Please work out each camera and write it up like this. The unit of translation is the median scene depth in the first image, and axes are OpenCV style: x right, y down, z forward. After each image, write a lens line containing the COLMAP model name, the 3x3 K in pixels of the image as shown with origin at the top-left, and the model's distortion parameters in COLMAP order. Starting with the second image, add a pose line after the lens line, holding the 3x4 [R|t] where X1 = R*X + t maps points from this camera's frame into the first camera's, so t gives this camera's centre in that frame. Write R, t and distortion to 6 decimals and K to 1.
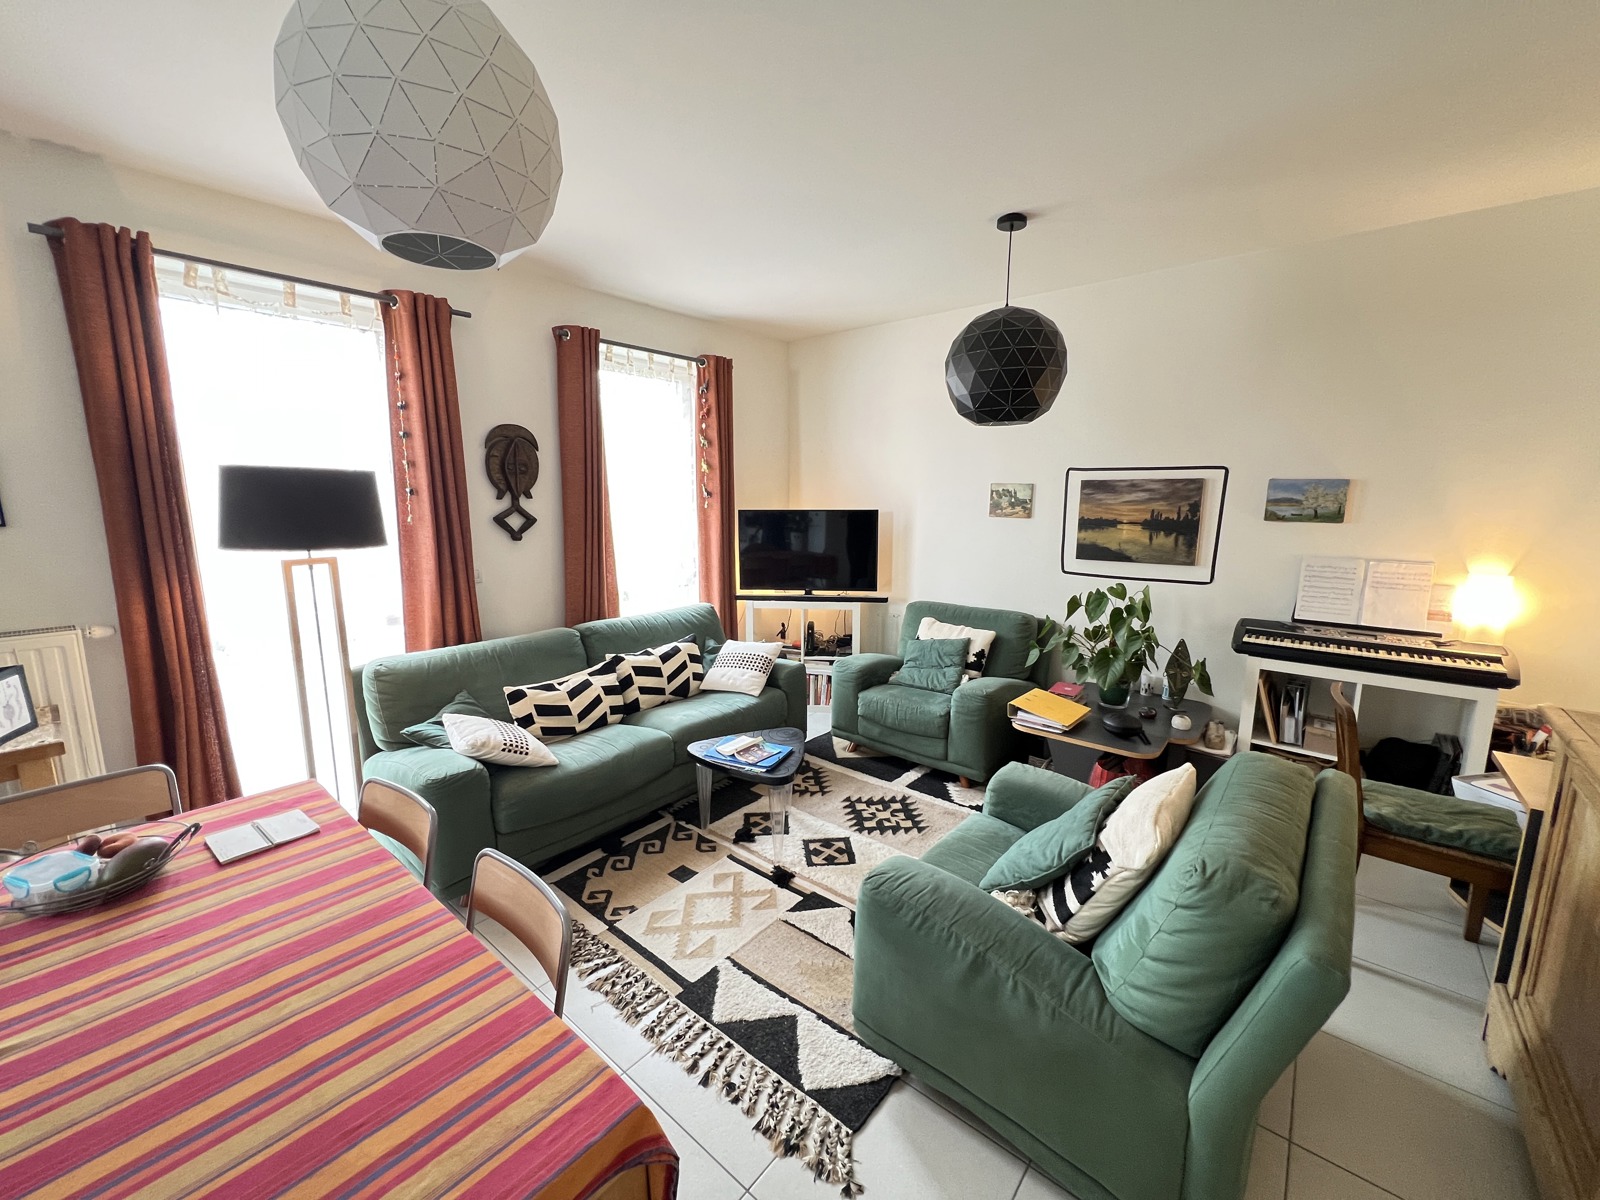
lens RADIAL K [[639.1, 0, 800.0], [0, 639.1, 600.0], [0, 0, 1]] dist [-0.001239, -0.000149]
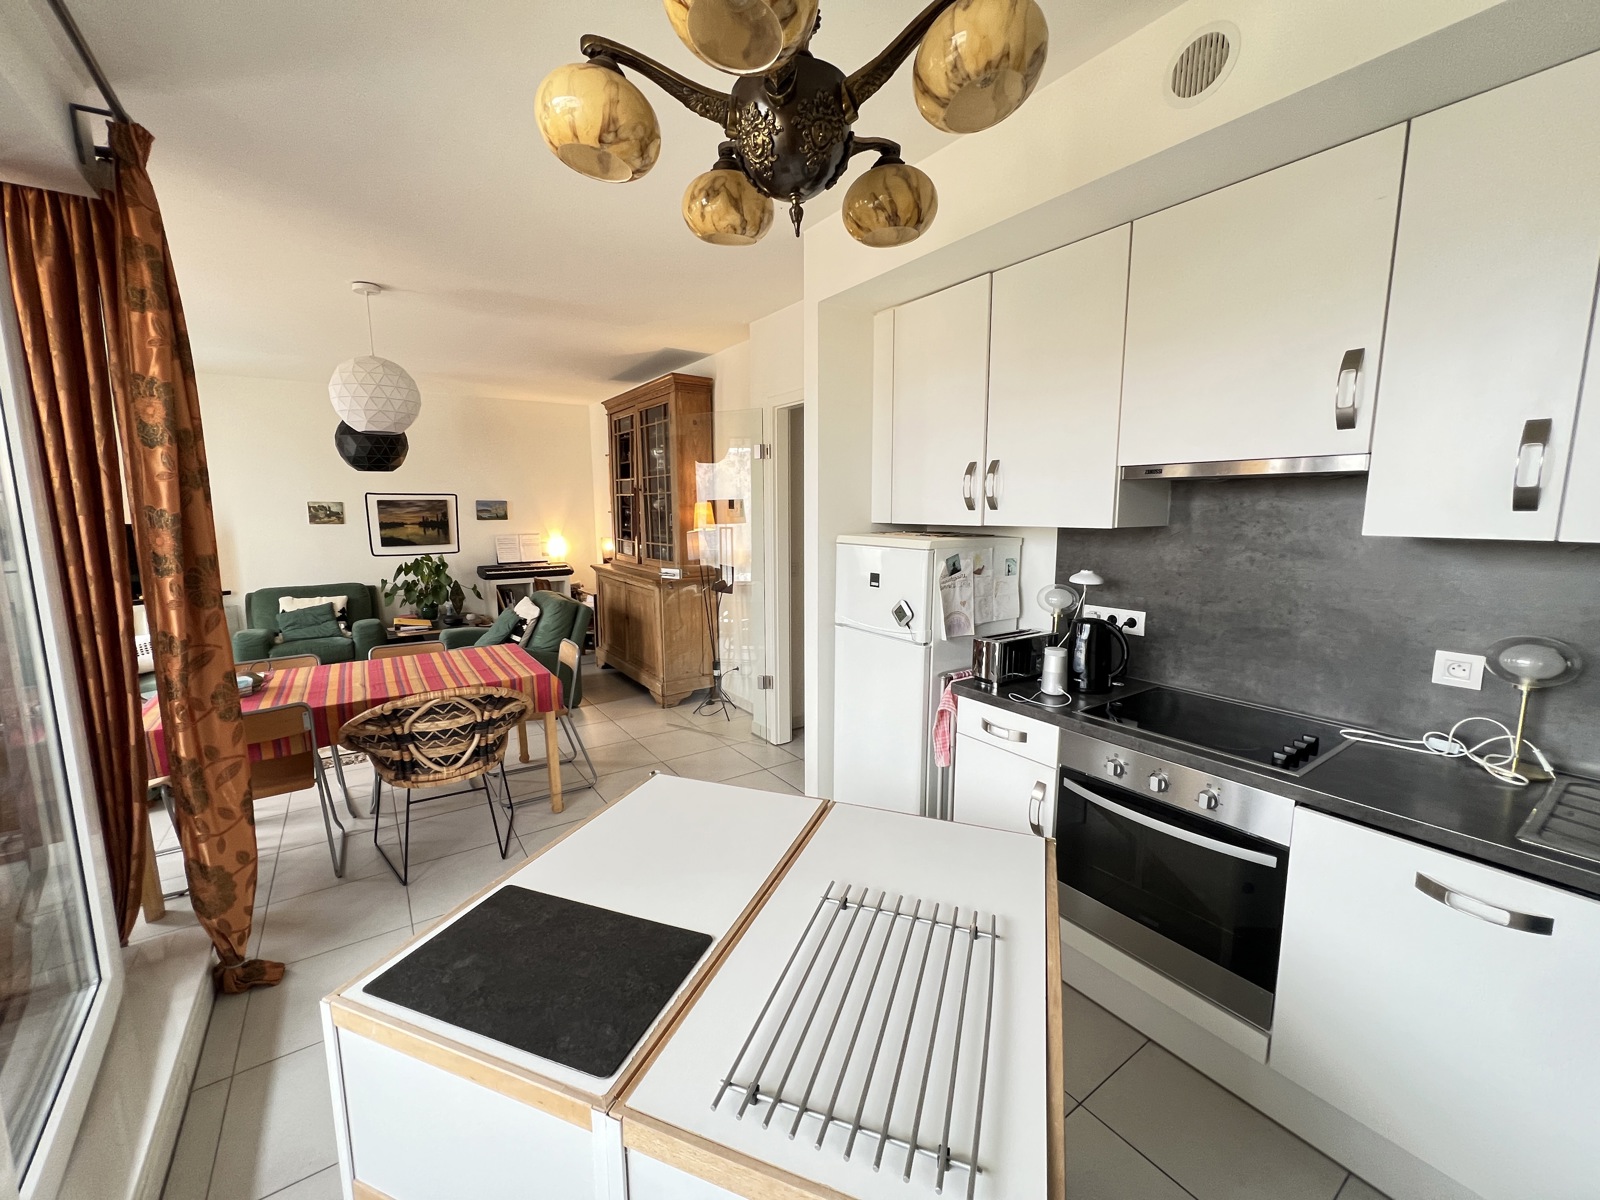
lens RADIAL K [[639.1, 0, 800.0], [0, 639.1, 600.0], [0, 0, 1]] dist [-0.001239, -0.000149]
pose [[0.269025, -0.147364, 0.951793, -0.959122], [0.161377, 0.981152, 0.106296, 0.078106], [-0.949517, 0.125001, 0.287736, -0.552938]]
